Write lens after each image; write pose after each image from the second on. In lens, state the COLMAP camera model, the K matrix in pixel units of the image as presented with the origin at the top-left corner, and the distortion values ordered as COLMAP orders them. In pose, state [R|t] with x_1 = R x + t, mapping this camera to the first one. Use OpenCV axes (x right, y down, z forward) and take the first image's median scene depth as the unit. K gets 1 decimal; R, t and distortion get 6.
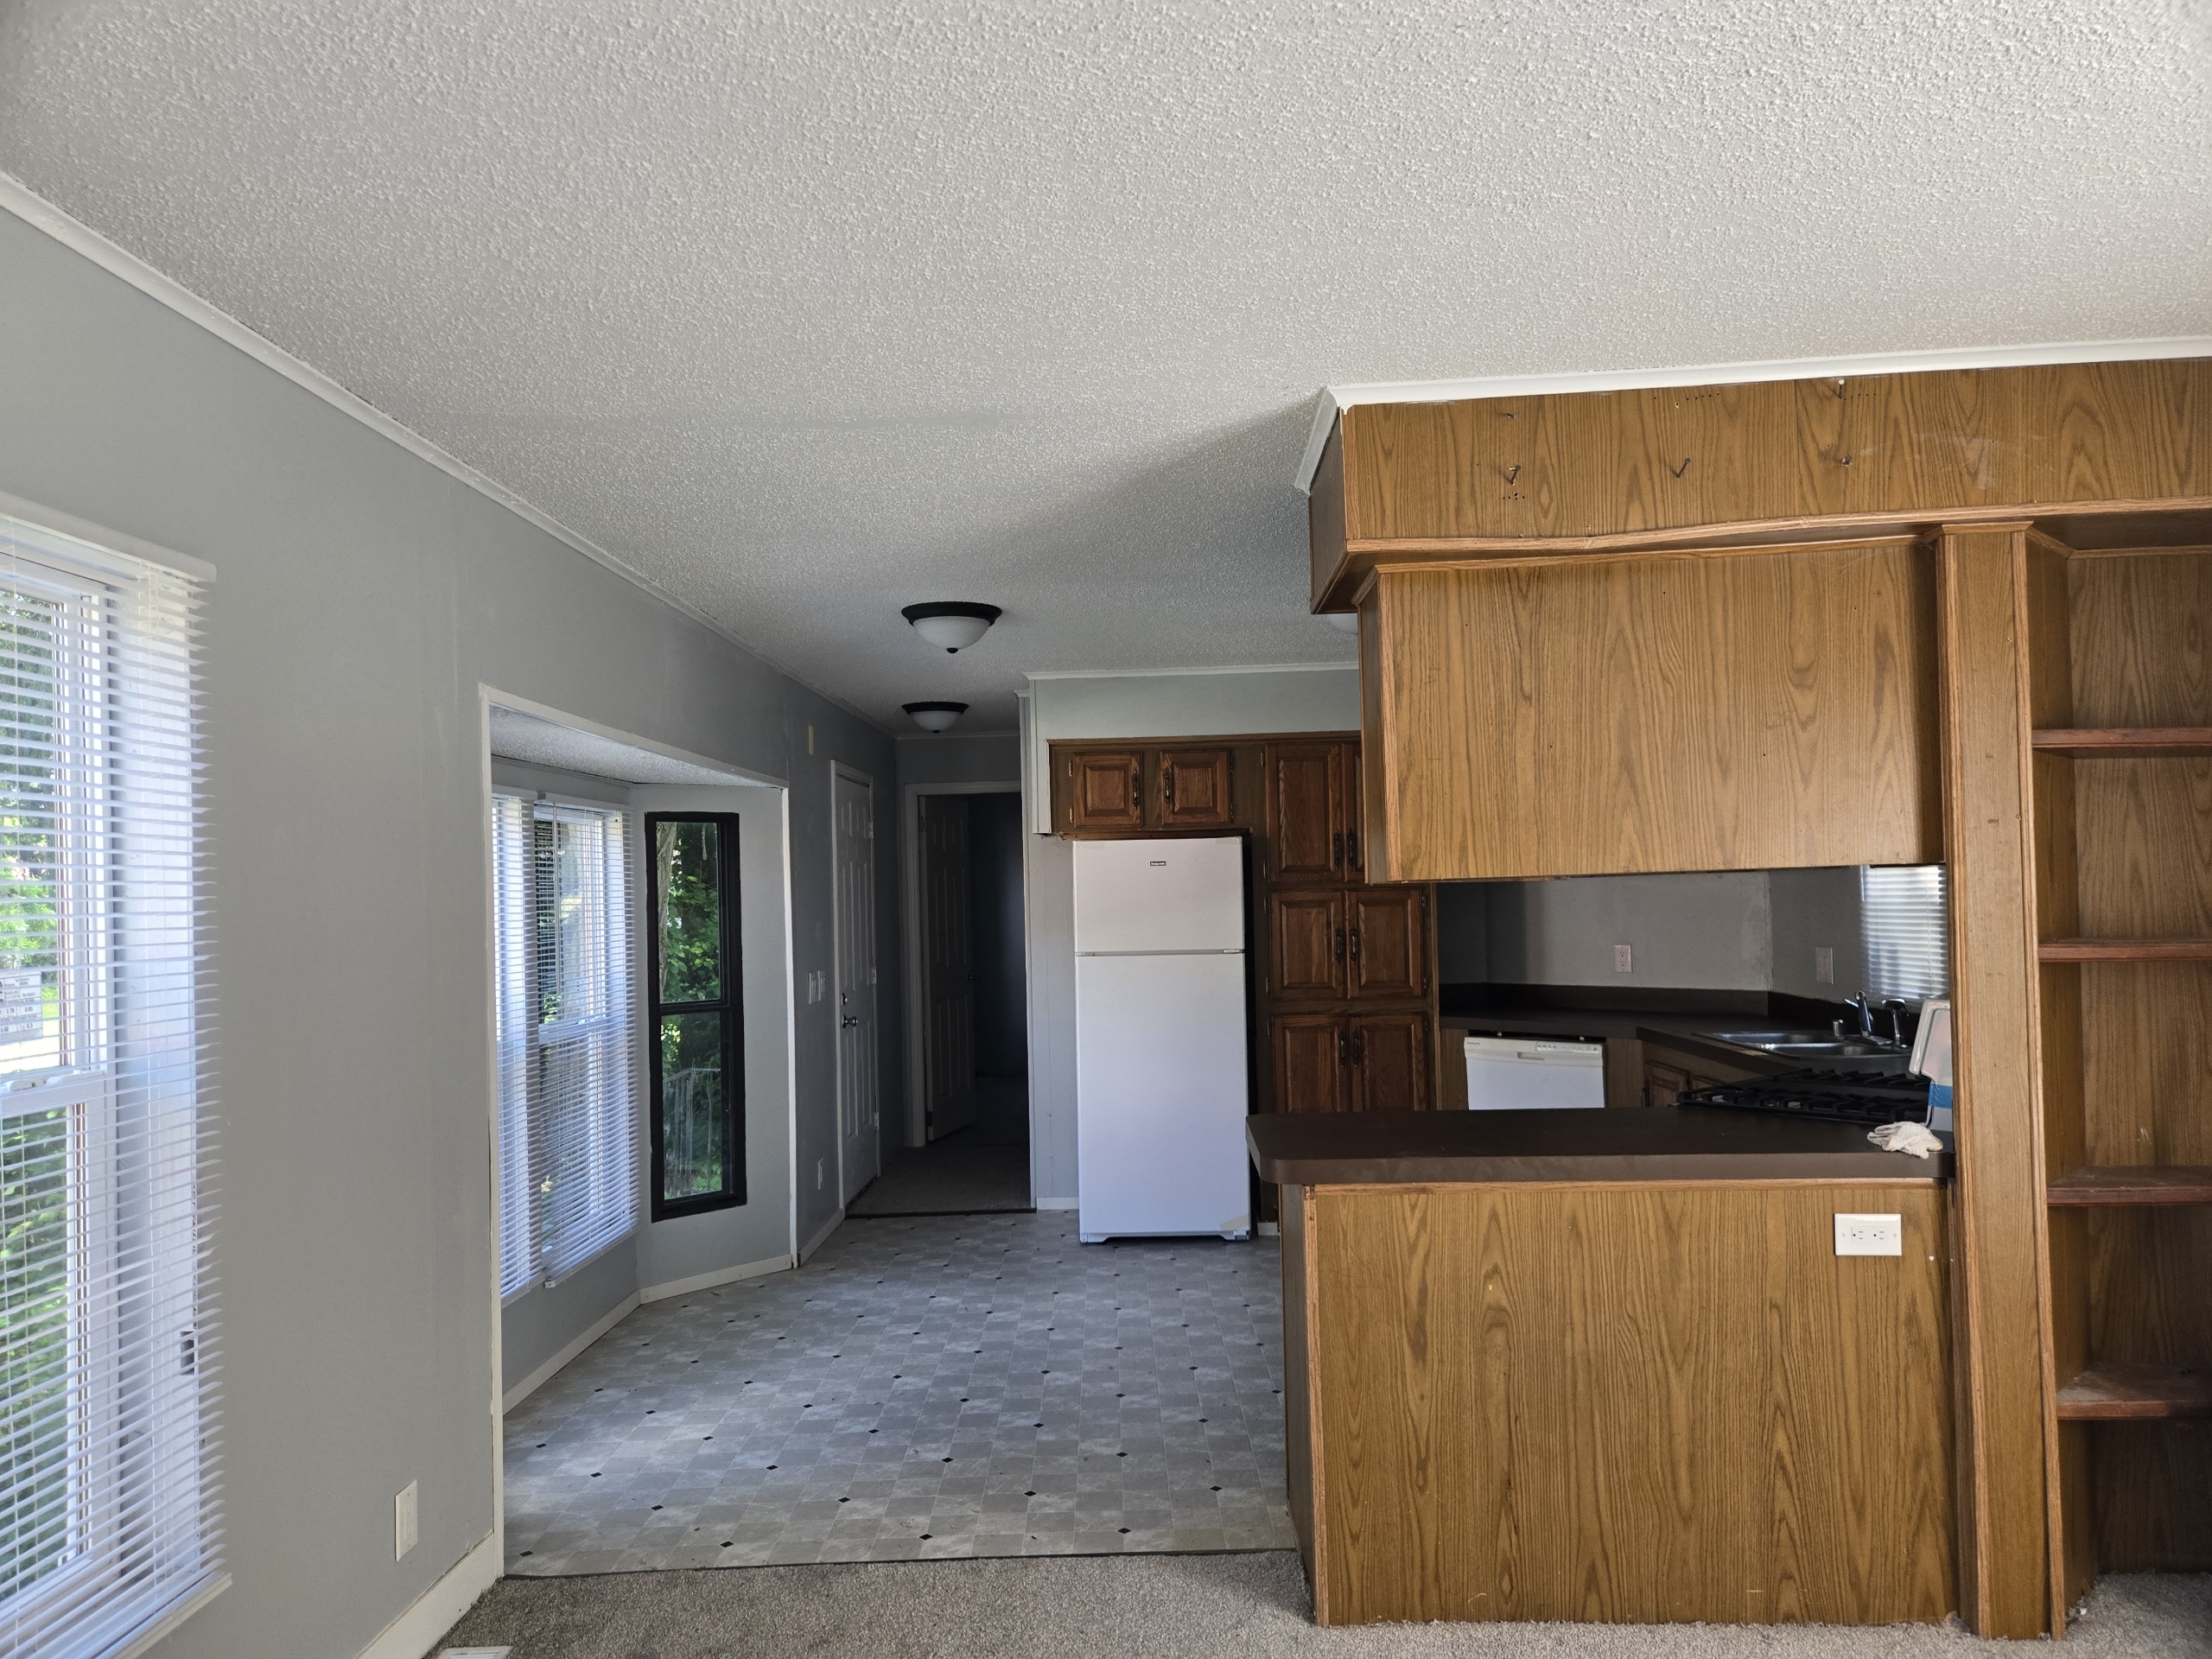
lens RADIAL K [[1492.1, 0, 1106.7], [0, 1492.1, 838.1], [0, 0, 1]] dist [0.035400, -0.006648]
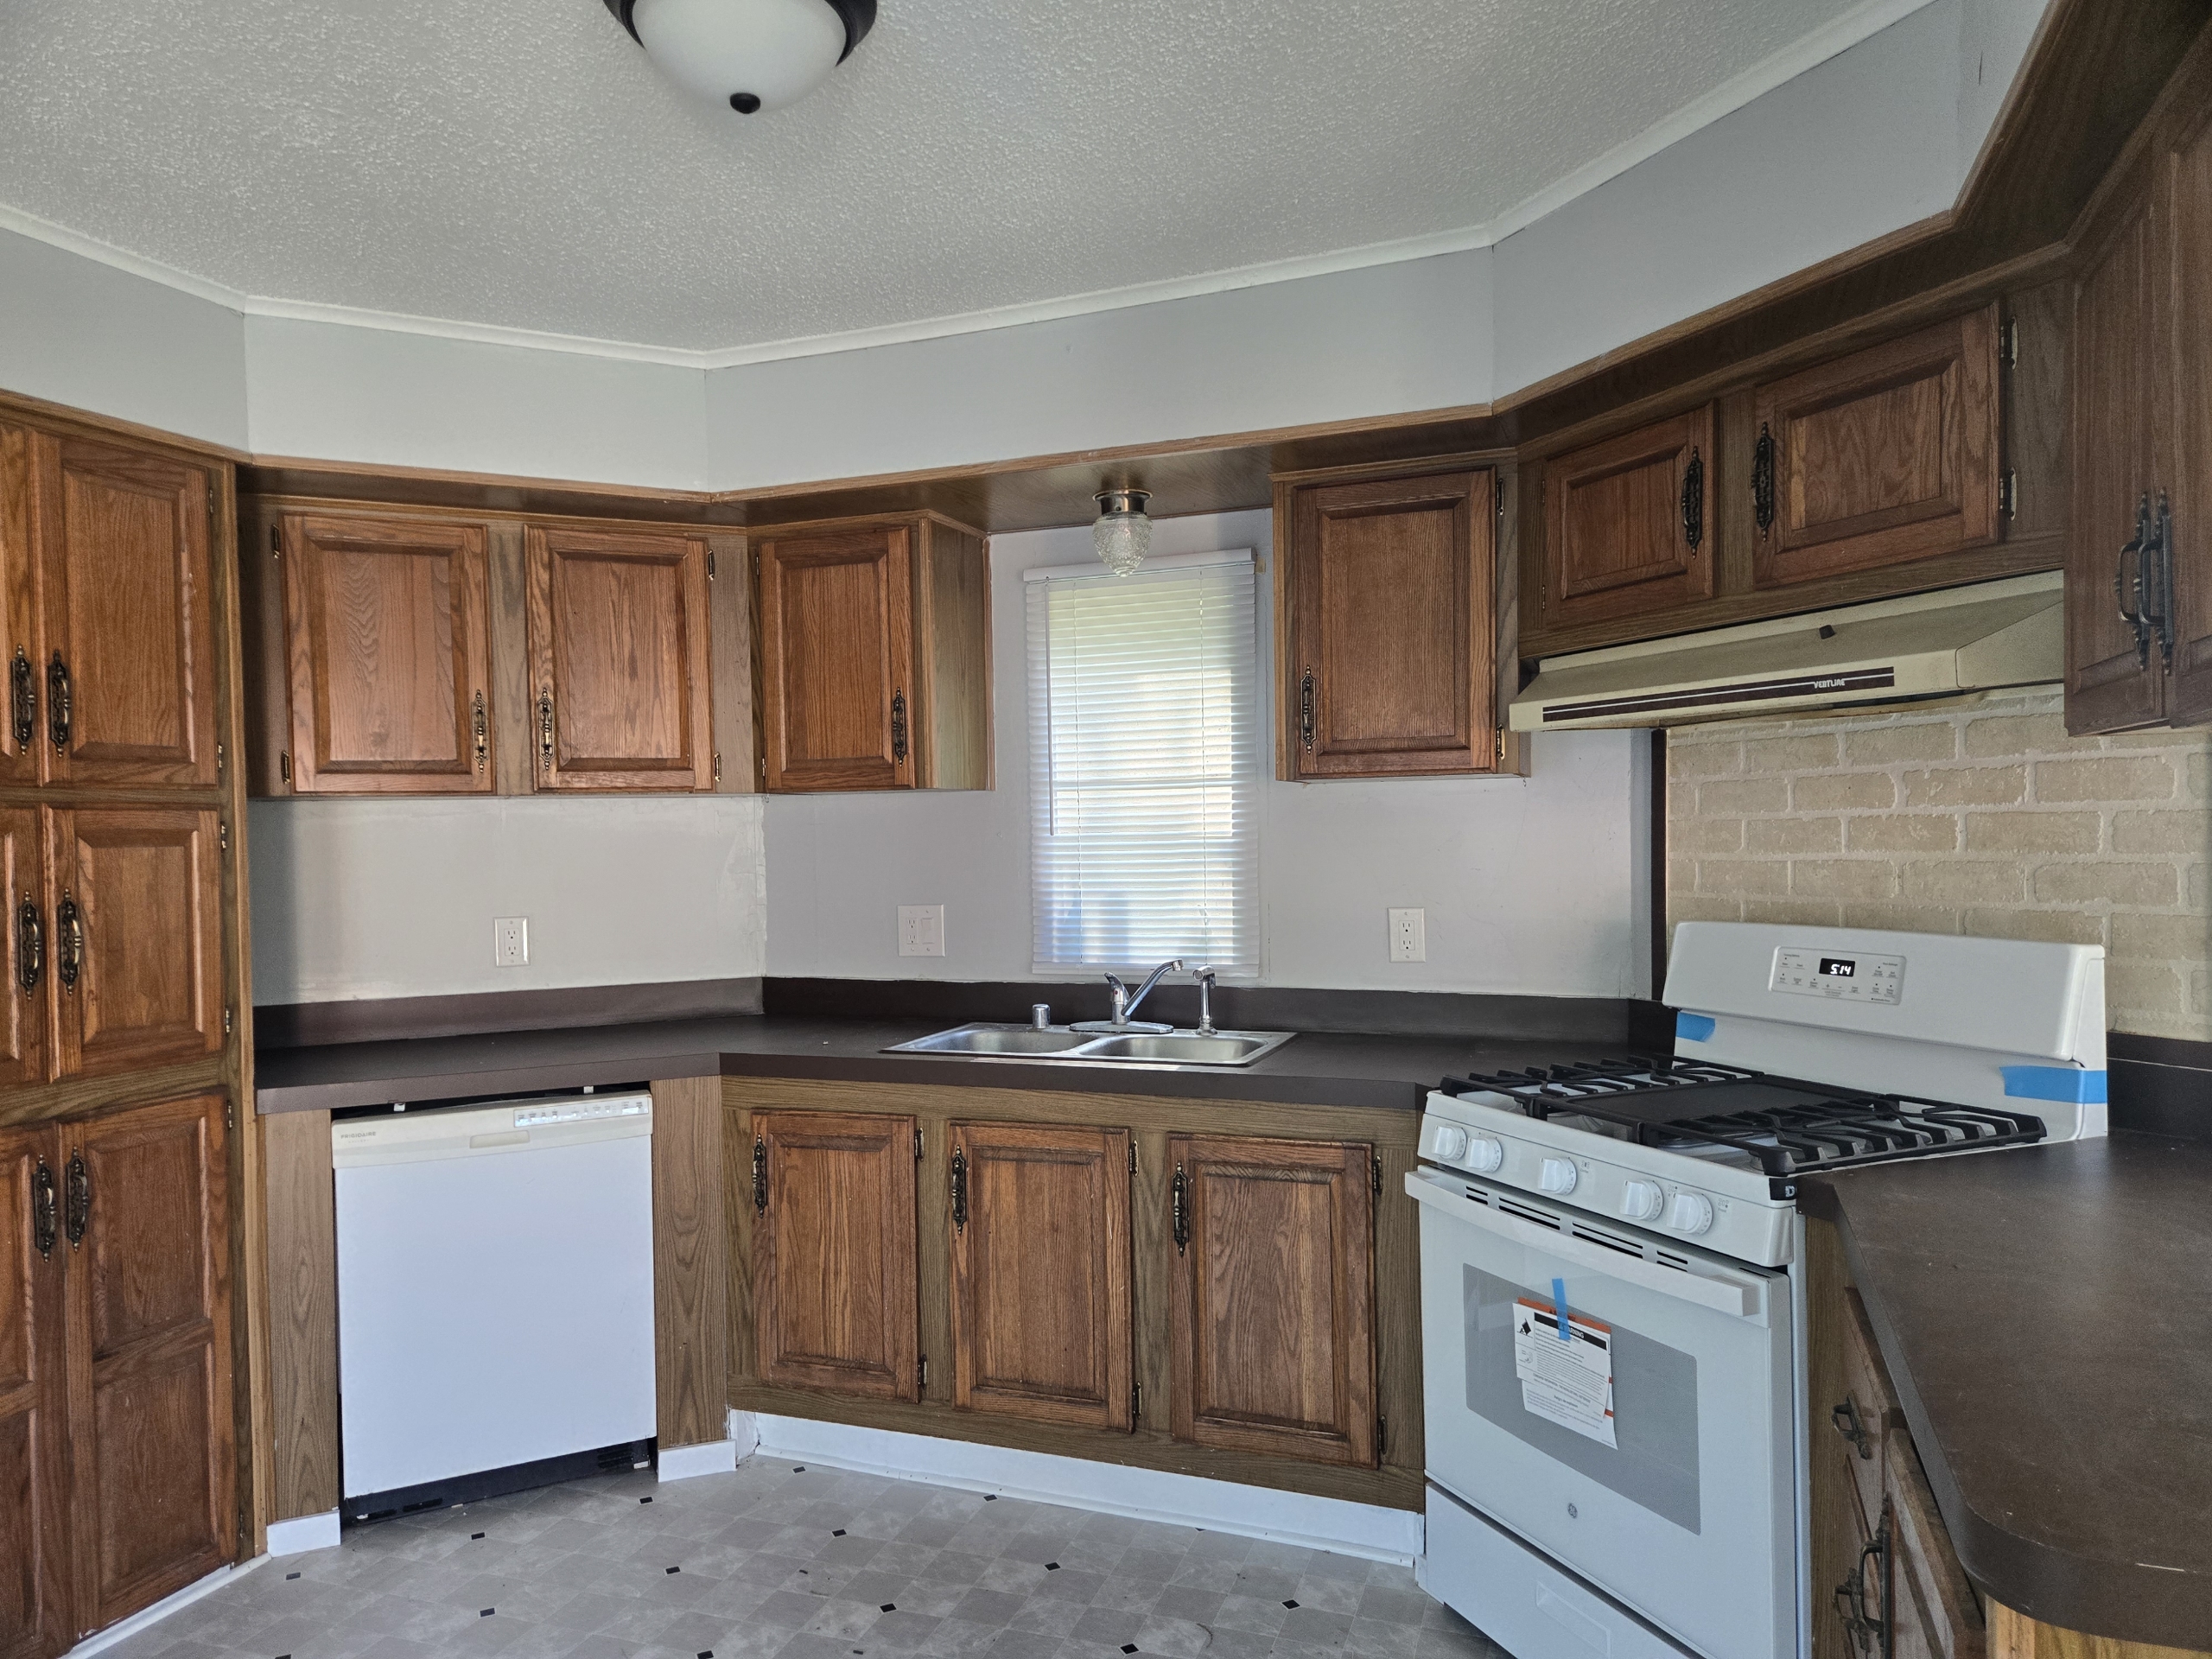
lens RADIAL K [[1492.1, 0, 1069.1], [0, 1492.1, 867.8], [0, 0, 1]] dist [0.035400, -0.006648]
pose [[0.343002, -0.004046, 0.939326, -0.122965], [-0.022740, 0.999662, 0.012610, 0.040141], [-0.939059, -0.025686, 0.342794, 0.611772]]
